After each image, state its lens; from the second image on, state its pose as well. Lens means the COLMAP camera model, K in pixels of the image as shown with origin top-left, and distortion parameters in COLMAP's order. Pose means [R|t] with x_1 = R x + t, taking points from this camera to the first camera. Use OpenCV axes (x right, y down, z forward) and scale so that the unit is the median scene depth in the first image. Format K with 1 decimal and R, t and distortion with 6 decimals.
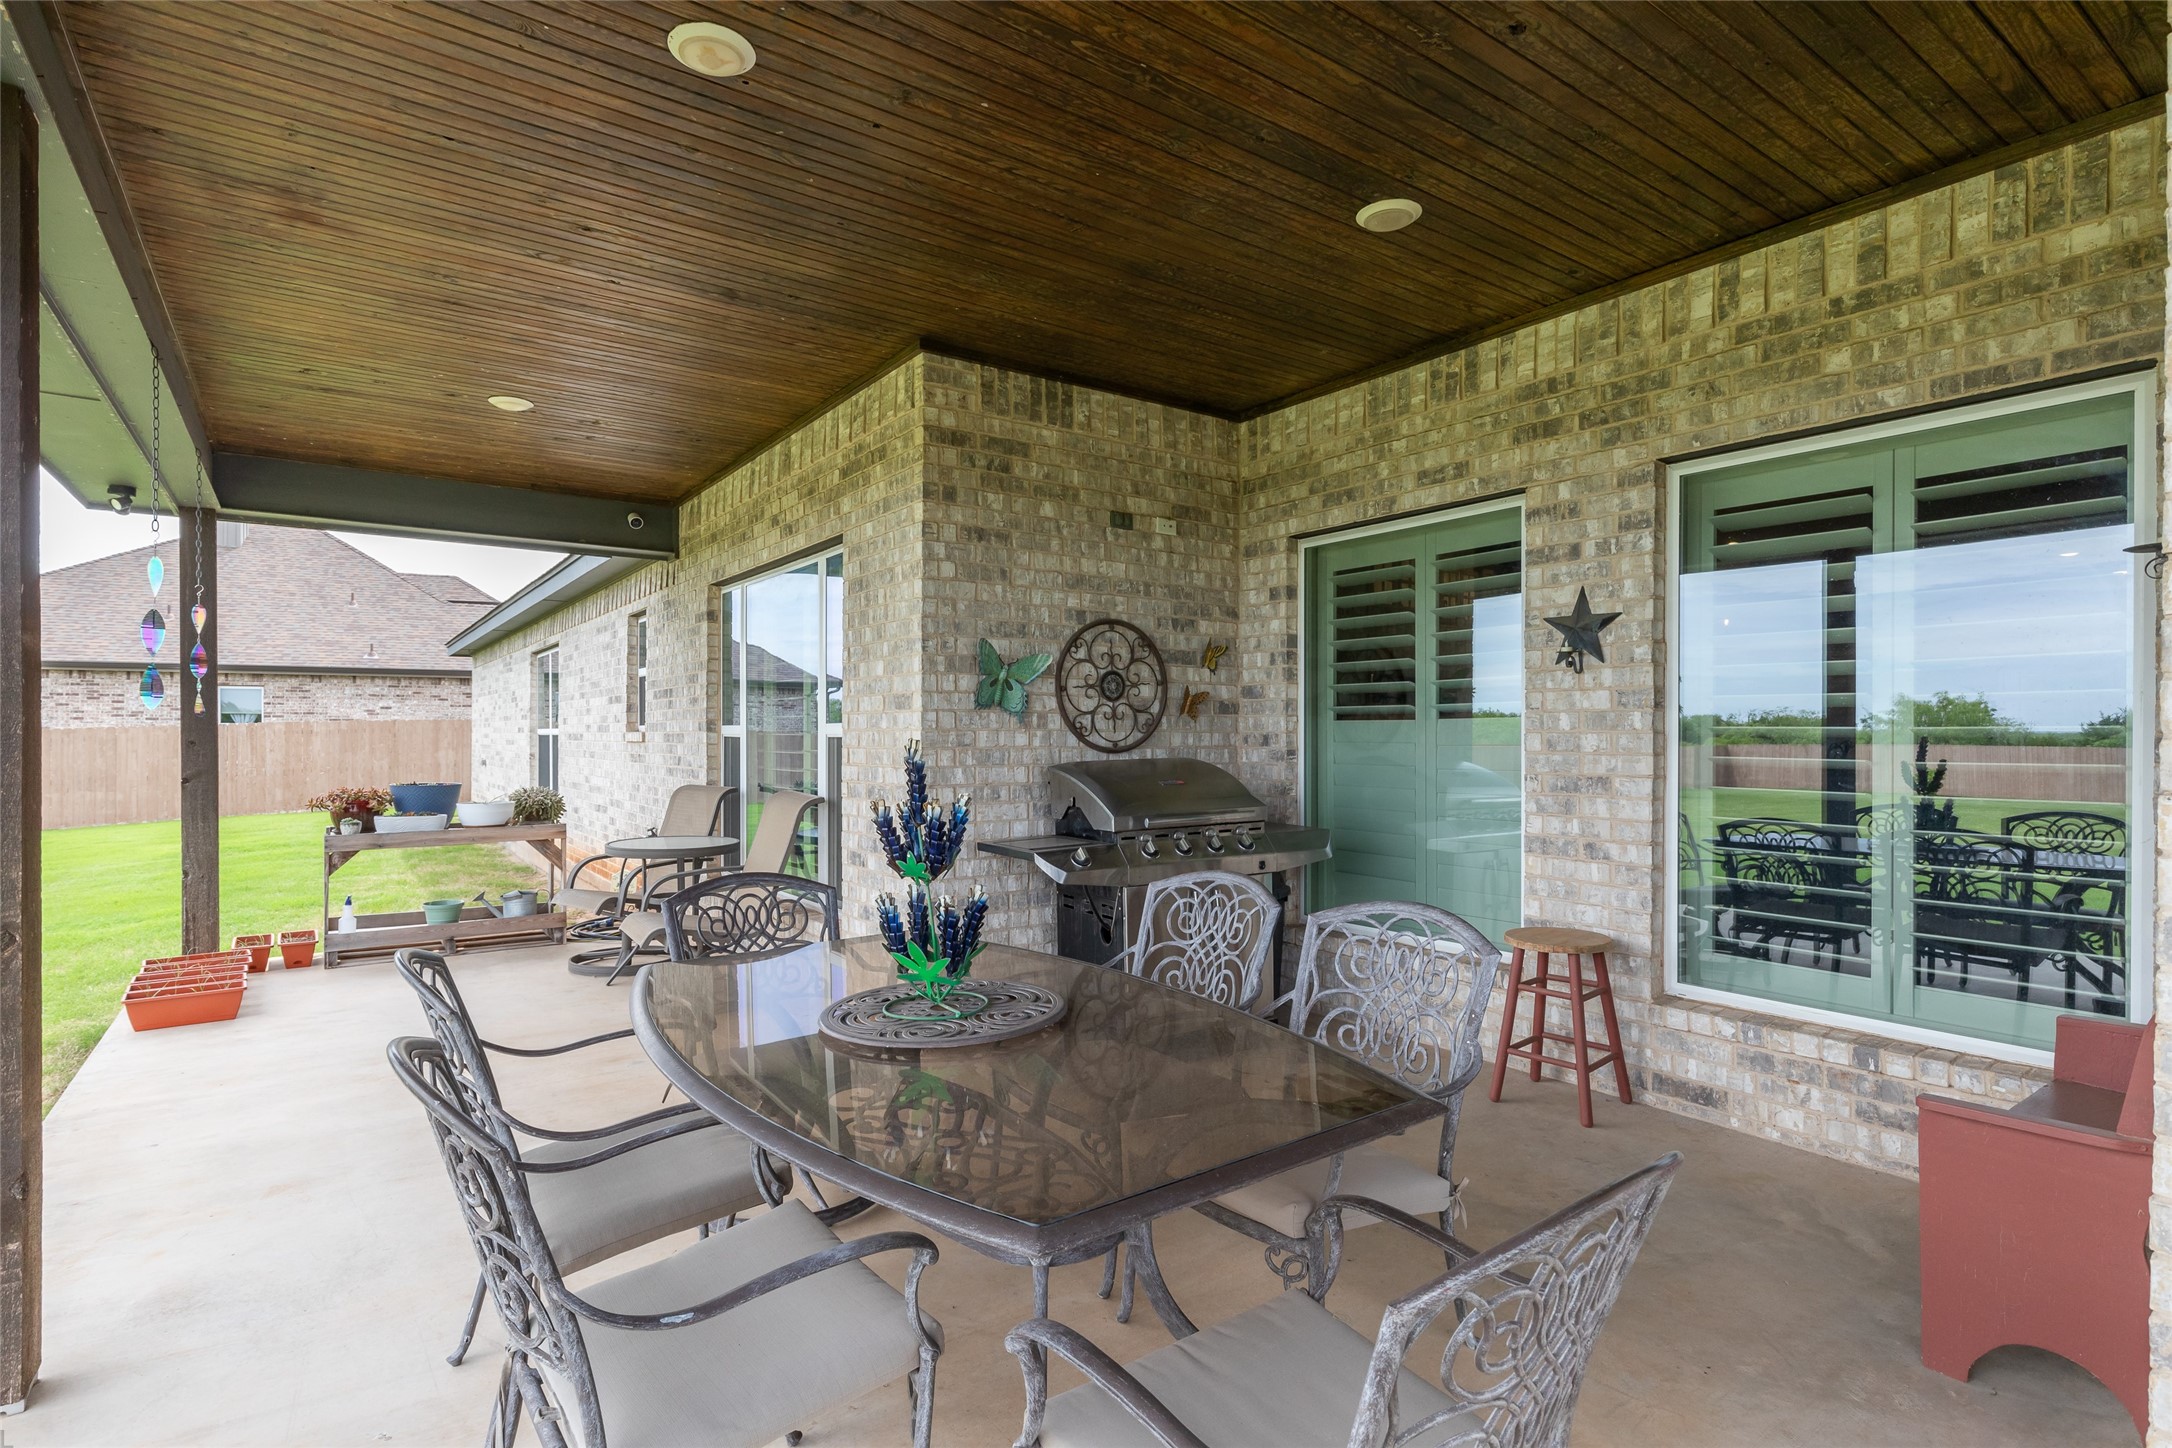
lens RADIAL K [[1088.8, 0, 1080.6], [0, 1088.8, 736.6], [0, 0, 1]] dist [0.005253, 0.000289]
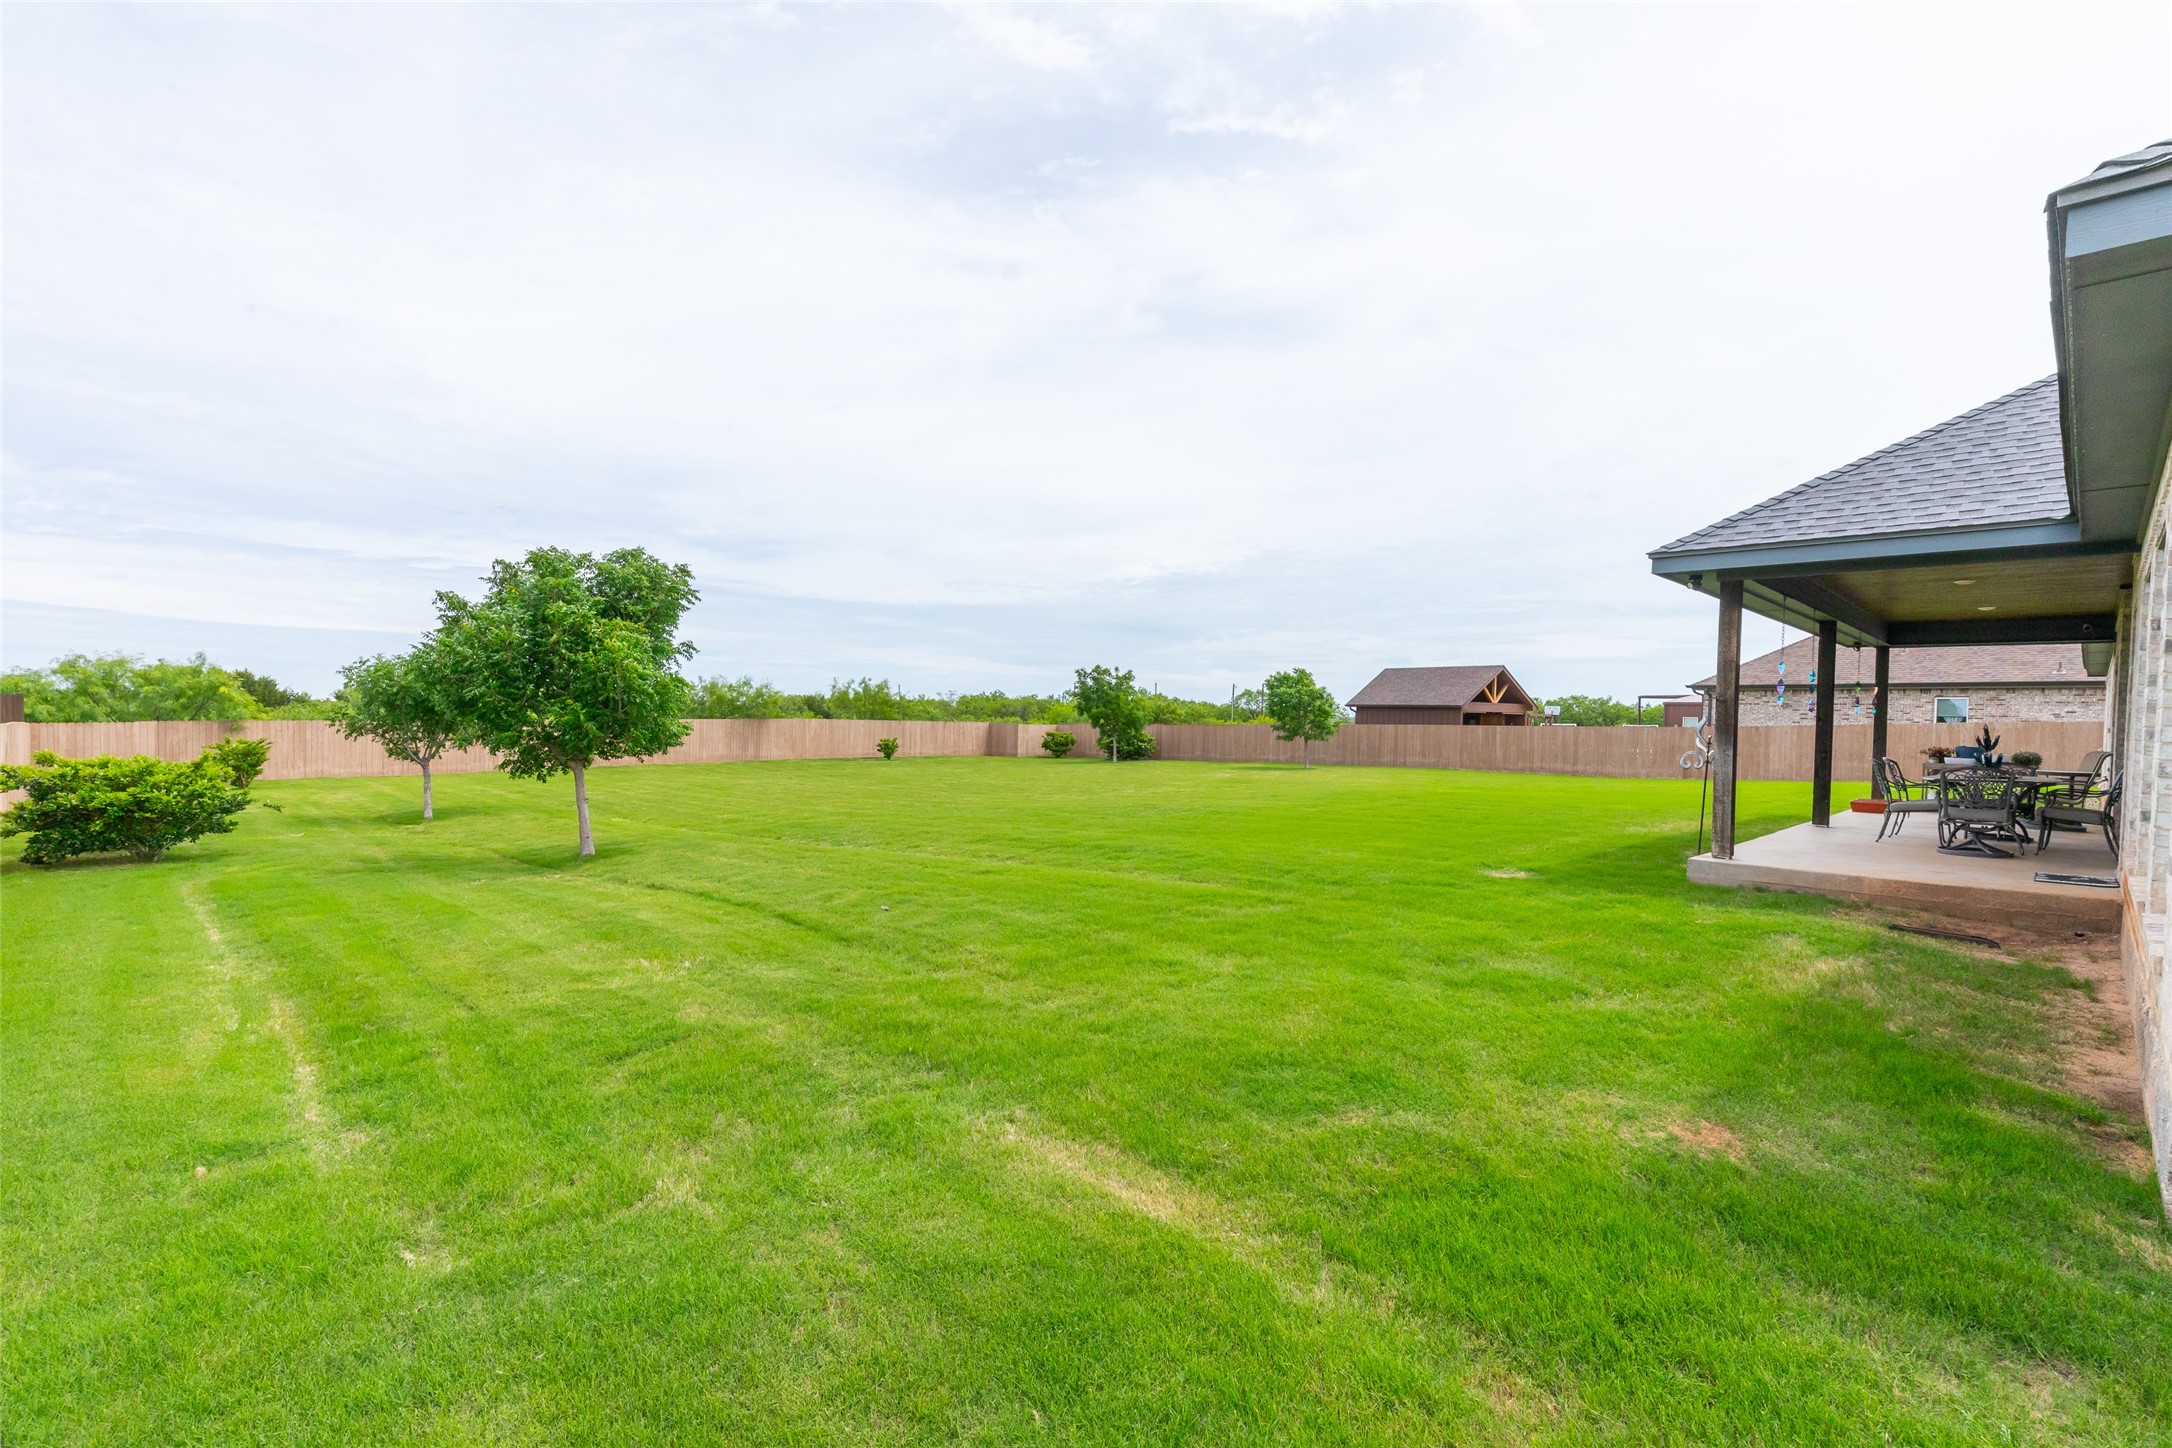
lens RADIAL K [[974.2, 0, 1091.6], [0, 974.2, 726.0], [0, 0, 1]] dist [0.005319, 0.000028]
pose [[0.168449, 0.013933, -0.985612, 1.635794], [-0.023500, 0.999673, 0.010115, 0.028154], [0.985430, 0.021458, 0.168721, -1.750445]]
